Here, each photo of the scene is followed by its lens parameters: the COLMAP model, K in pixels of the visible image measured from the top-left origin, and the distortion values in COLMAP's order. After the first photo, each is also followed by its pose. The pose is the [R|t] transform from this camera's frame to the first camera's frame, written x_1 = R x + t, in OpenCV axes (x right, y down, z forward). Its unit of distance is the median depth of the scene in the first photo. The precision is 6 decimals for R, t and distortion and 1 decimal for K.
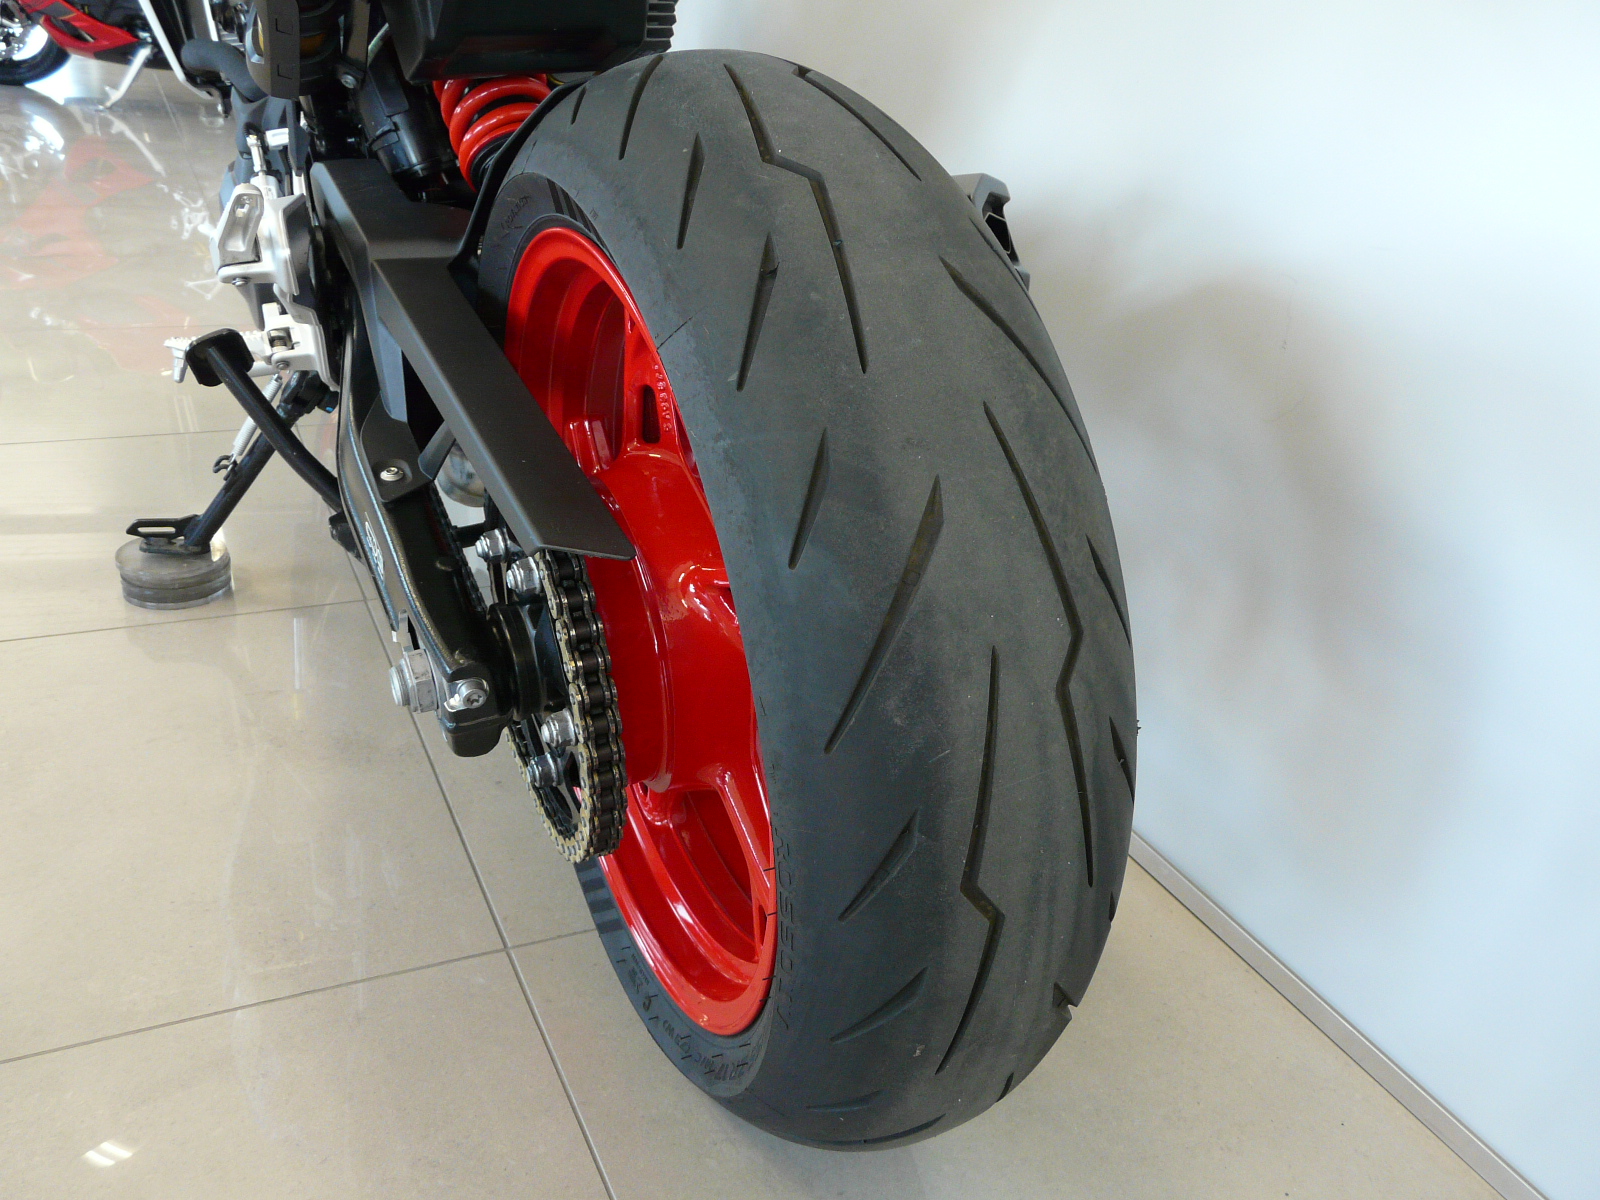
lens RADIAL K [[1328.5, 0, 795.4], [0, 1328.5, 599.3], [0, 0, 1]] dist [-0.086823, 0.111246]
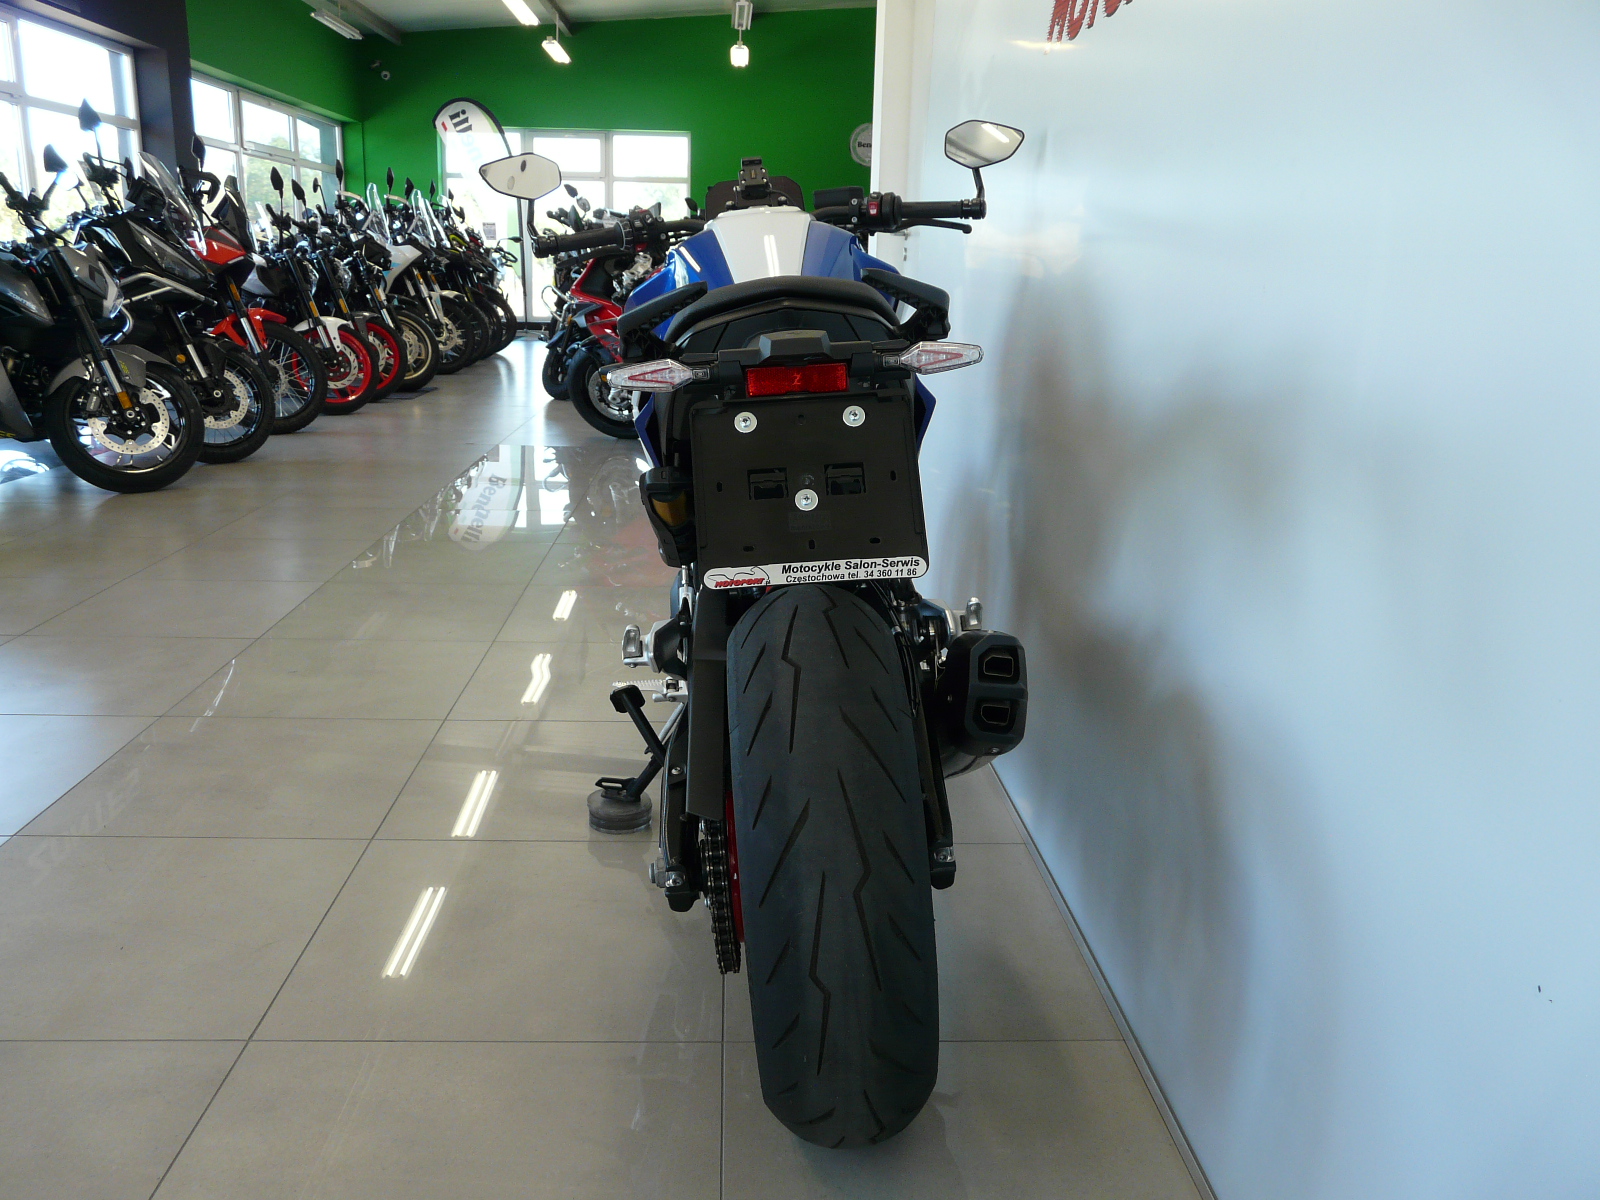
lens RADIAL K [[1330.3, 0, 795.5], [0, 1330.3, 605.4], [0, 0, 1]] dist [-0.083564, 0.106953]
pose [[0.918058, 0.039178, -0.394507, 0.598119], [-0.120166, 0.975791, -0.182734, 0.006635], [0.377797, 0.215167, 0.900540, -0.745401]]
